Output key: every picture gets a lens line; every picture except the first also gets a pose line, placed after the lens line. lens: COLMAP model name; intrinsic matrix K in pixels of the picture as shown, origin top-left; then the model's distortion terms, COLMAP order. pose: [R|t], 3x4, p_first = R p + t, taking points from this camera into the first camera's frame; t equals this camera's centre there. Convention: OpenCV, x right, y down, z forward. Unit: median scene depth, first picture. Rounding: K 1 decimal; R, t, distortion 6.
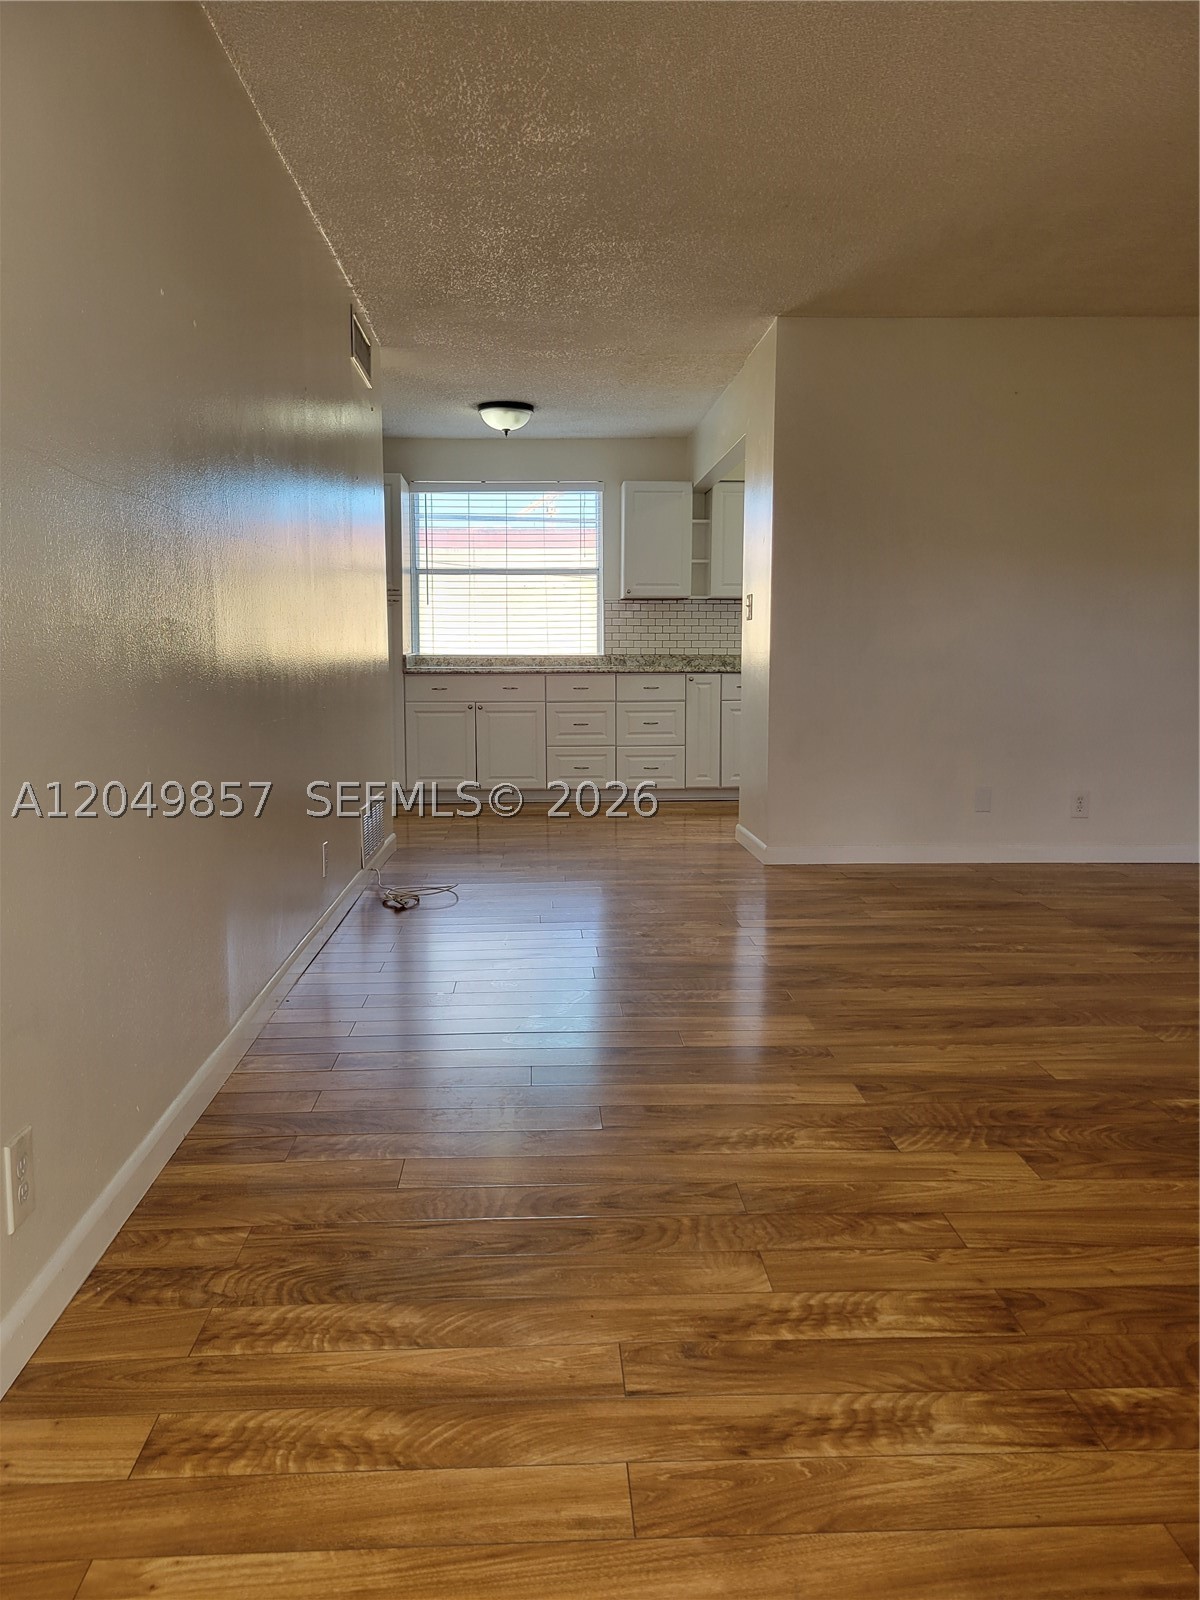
lens RADIAL K [[1210.4, 0, 593.6], [0, 1210.4, 786.5], [0, 0, 1]] dist [0.057659, -0.044729]
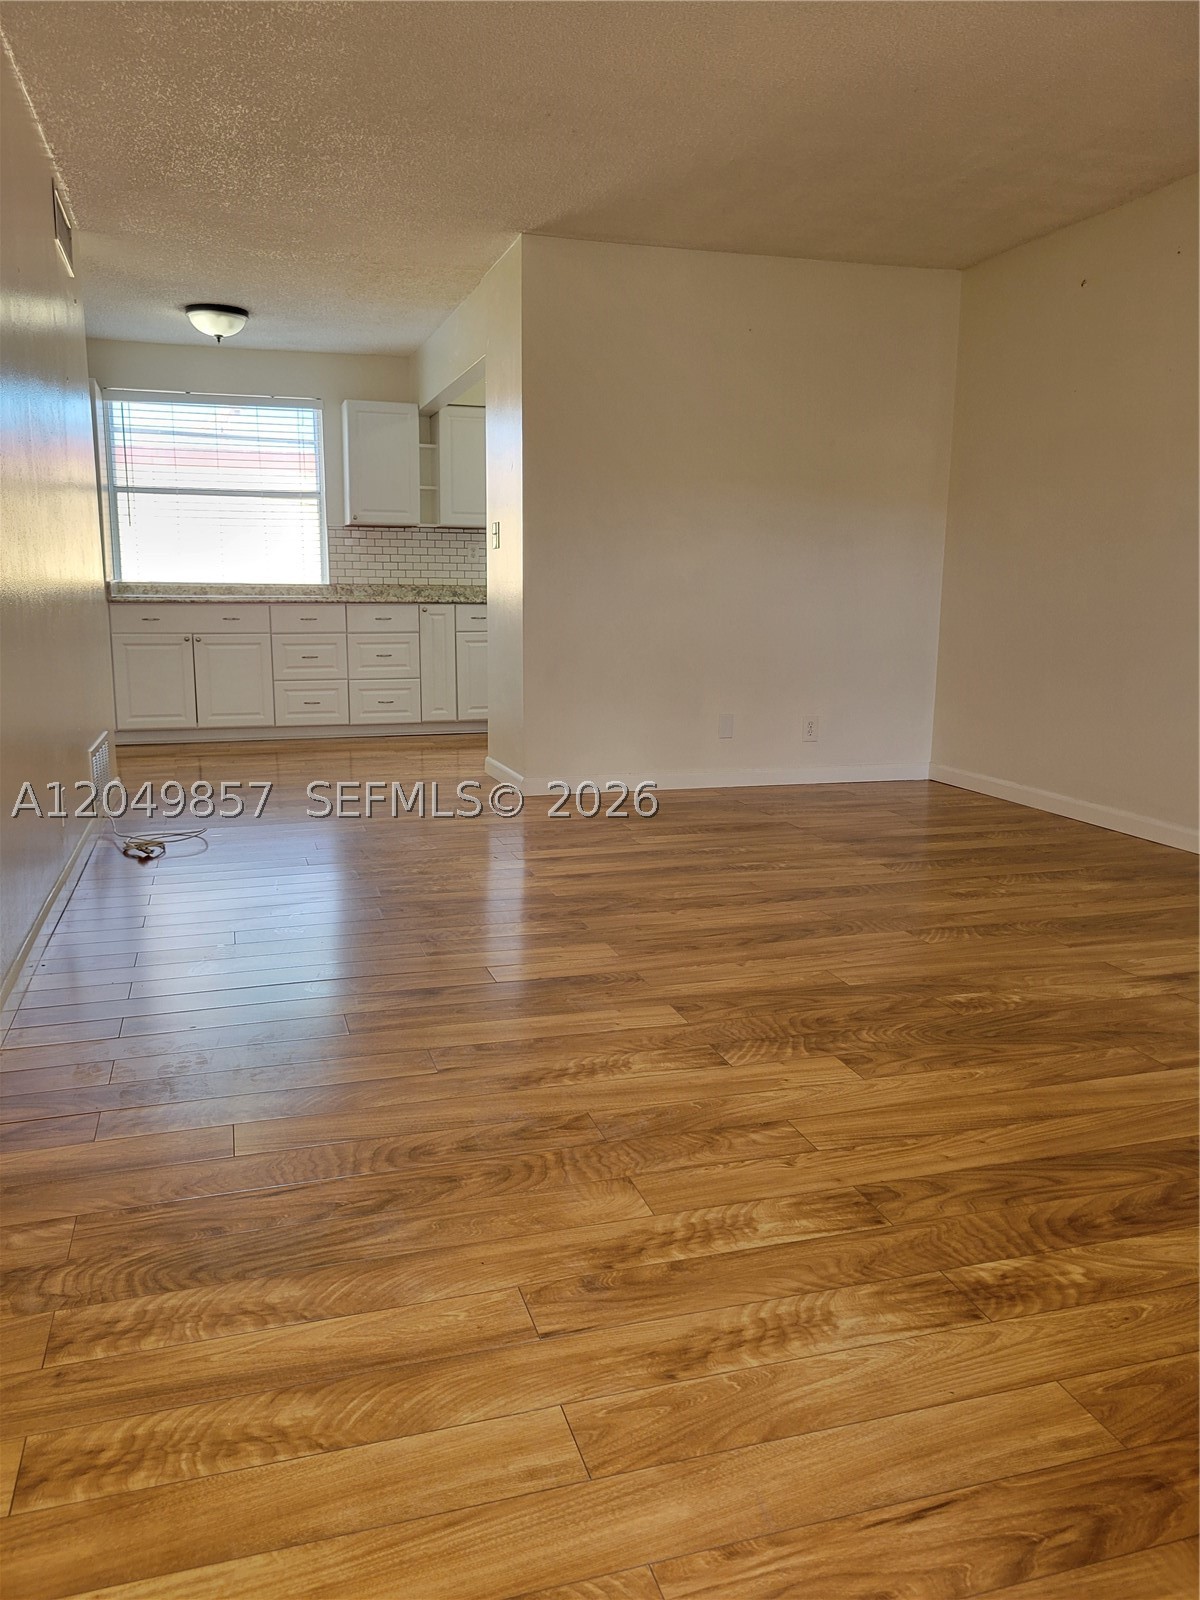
lens RADIAL K [[1210.4, 0, 593.6], [0, 1210.4, 786.5], [0, 0, 1]] dist [0.057659, -0.044729]
pose [[0.968357, -0.033929, 0.247253, -0.135168], [0.020502, 0.998182, 0.056680, 0.002624], [-0.248727, -0.049818, 0.967292, 0.056824]]
